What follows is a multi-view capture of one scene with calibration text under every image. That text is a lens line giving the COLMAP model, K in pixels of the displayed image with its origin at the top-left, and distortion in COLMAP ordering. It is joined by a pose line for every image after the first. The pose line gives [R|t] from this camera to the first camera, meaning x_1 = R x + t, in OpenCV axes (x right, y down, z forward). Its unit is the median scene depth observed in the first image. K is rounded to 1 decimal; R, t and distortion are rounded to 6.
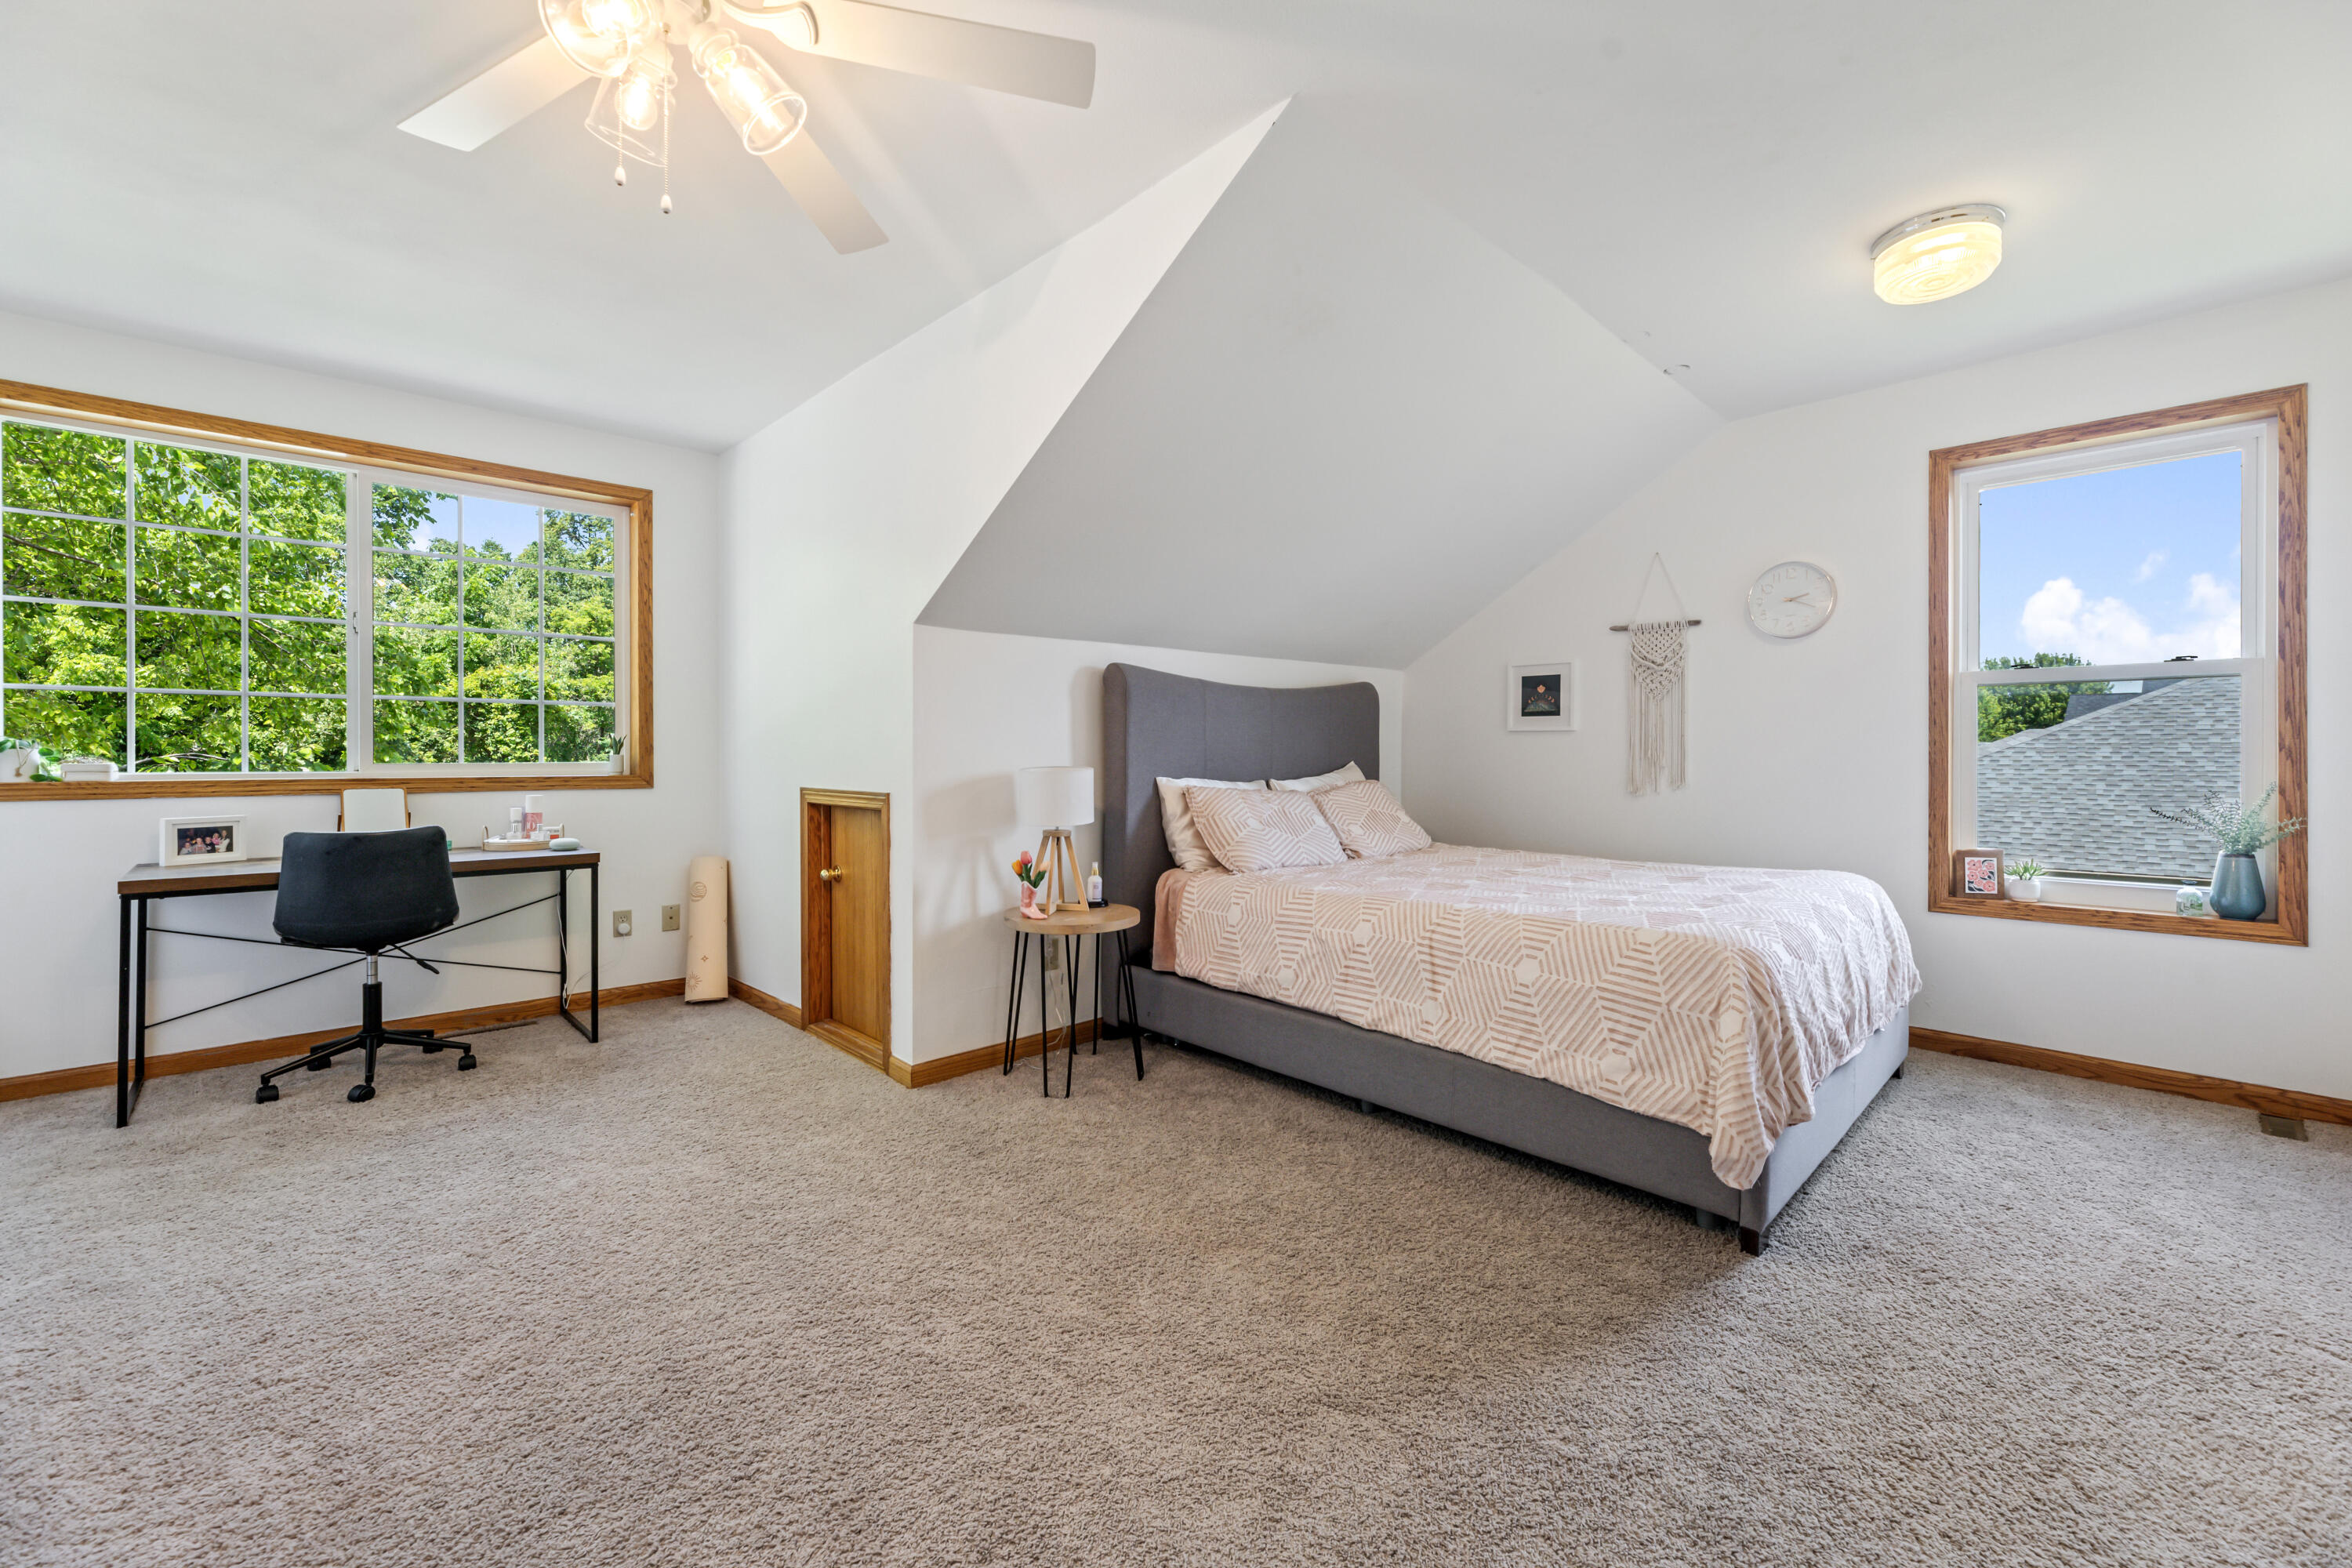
lens RADIAL K [[942.7, 0, 1185.0], [0, 942.7, 751.9], [0, 0, 1]] dist [-0.000046, -0.000052]
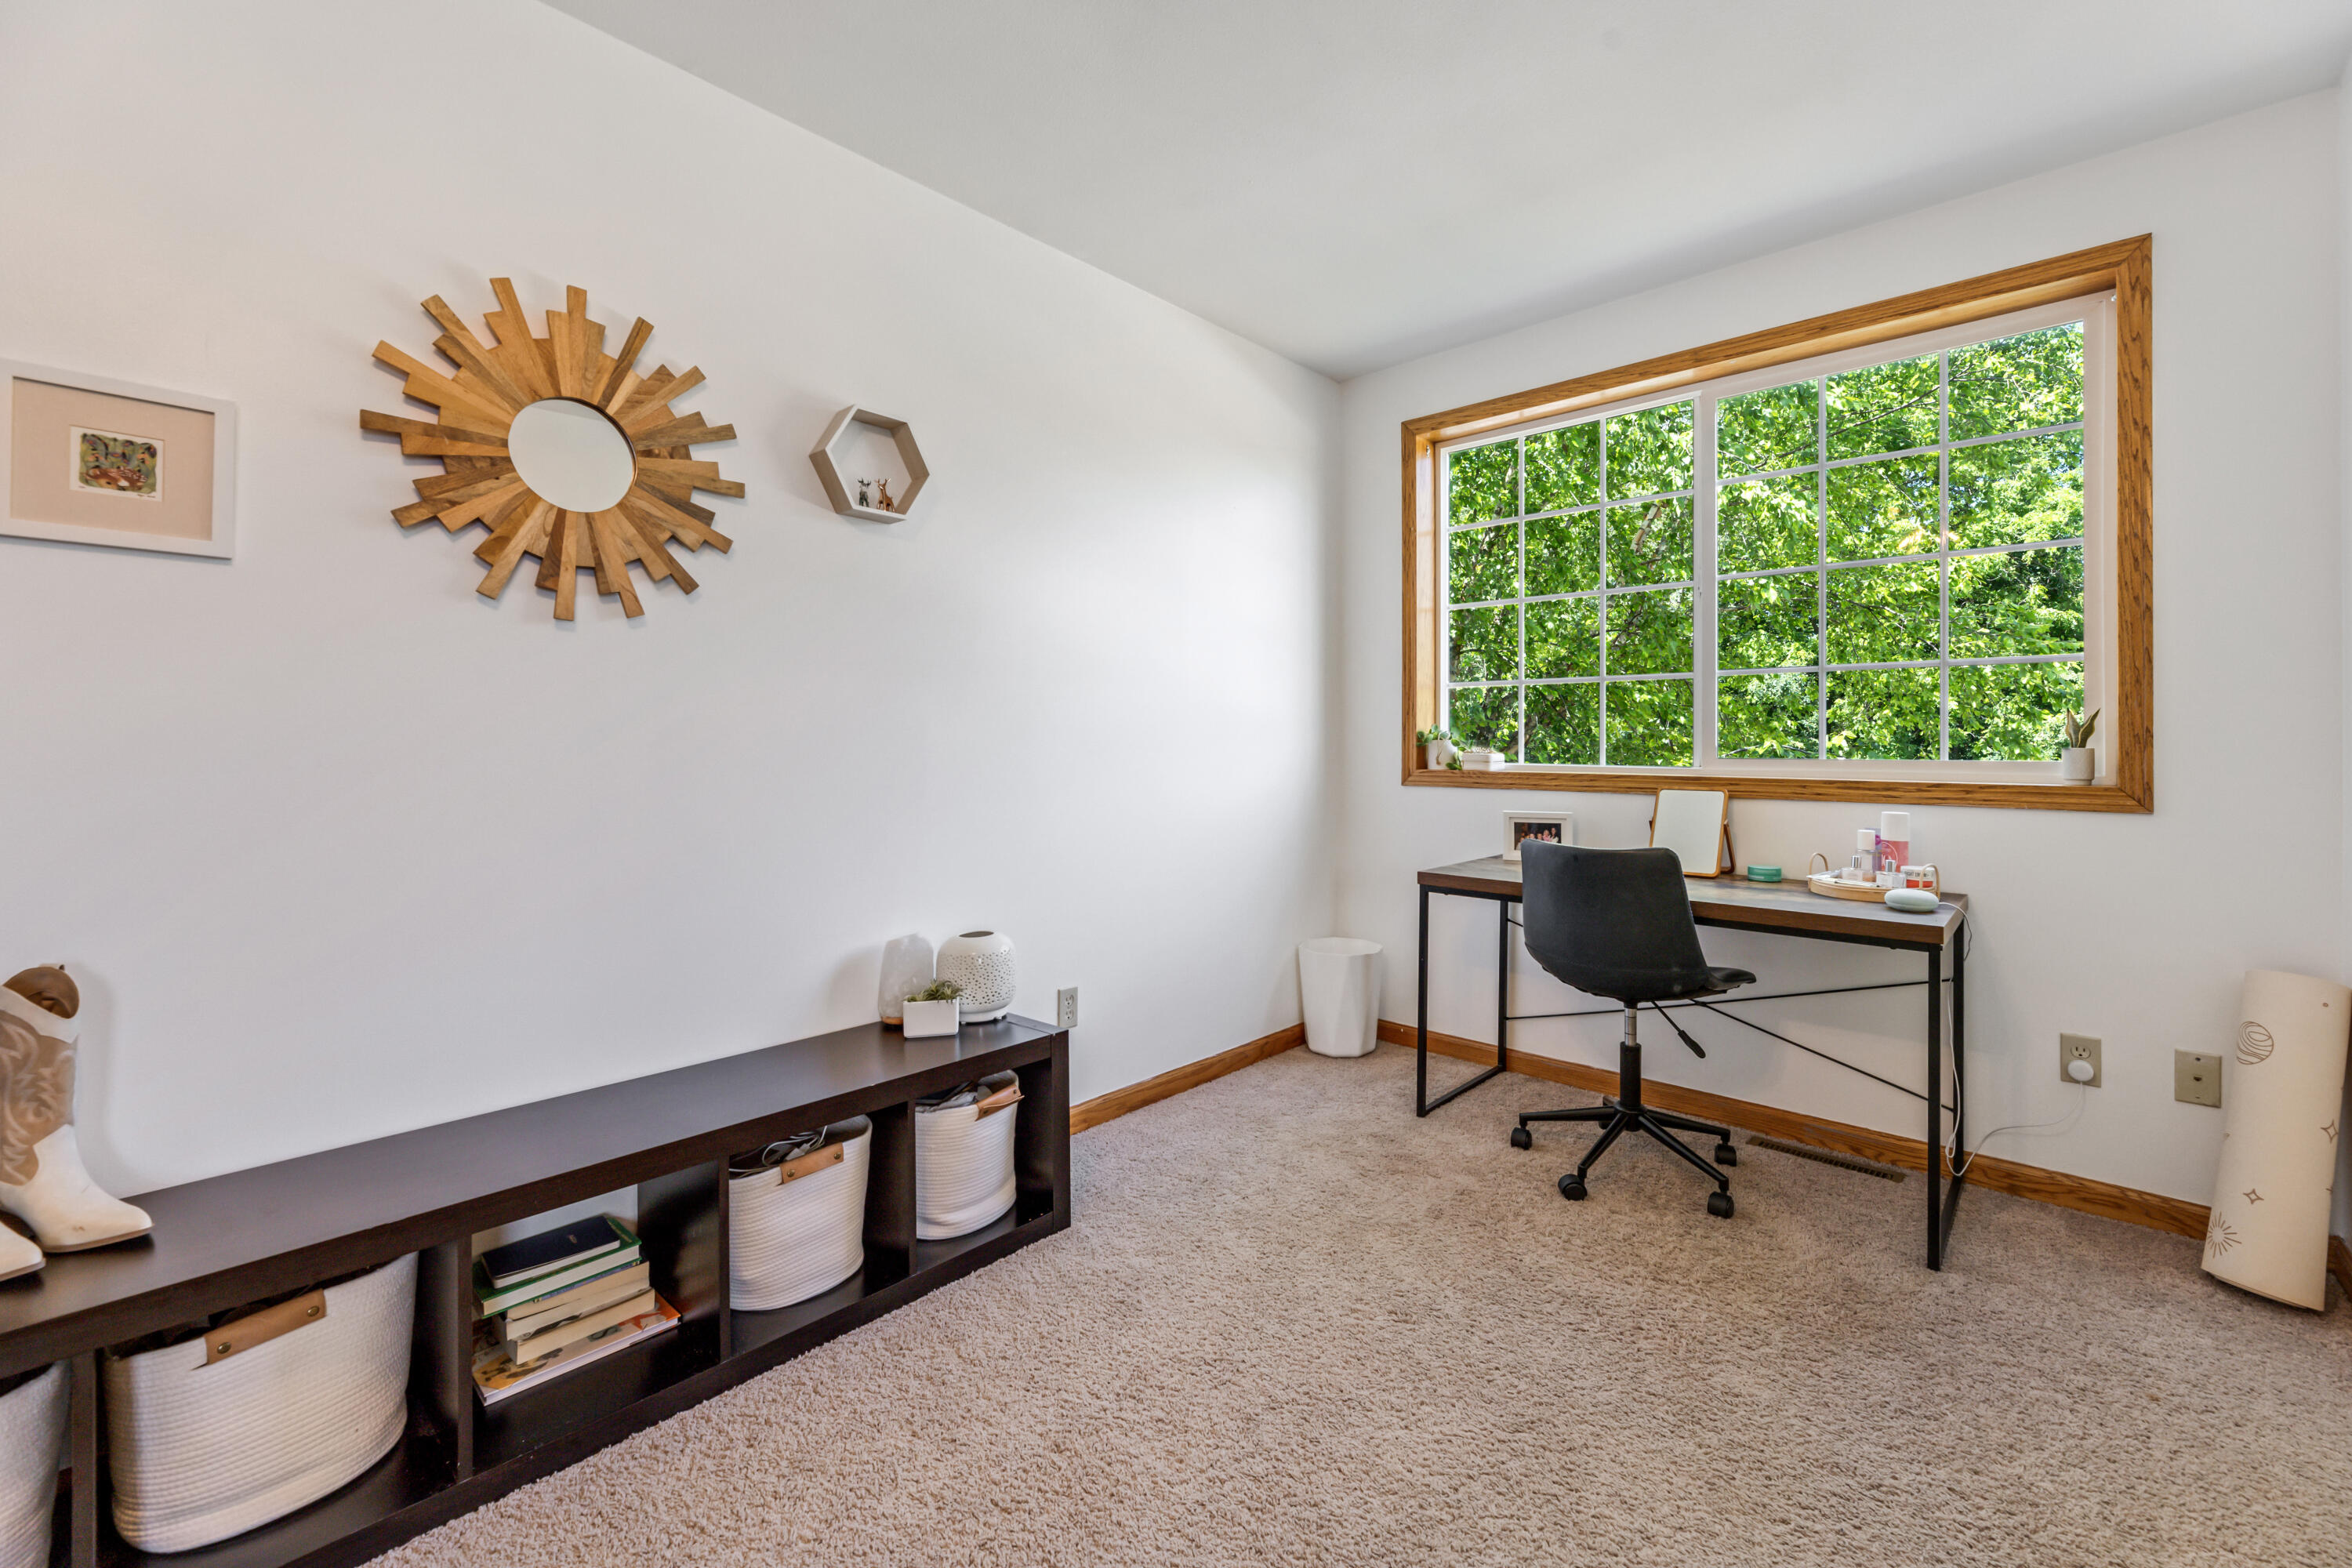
lens RADIAL K [[979.4, 0, 1174.6], [0, 979.4, 739.3], [0, 0, 1]] dist [0.001108, -0.000046]
pose [[0.073564, -0.006901, -0.997267, -0.094974], [-0.005548, 0.999958, -0.007329, 0.006607], [0.997275, 0.006072, 0.073523, 0.565354]]
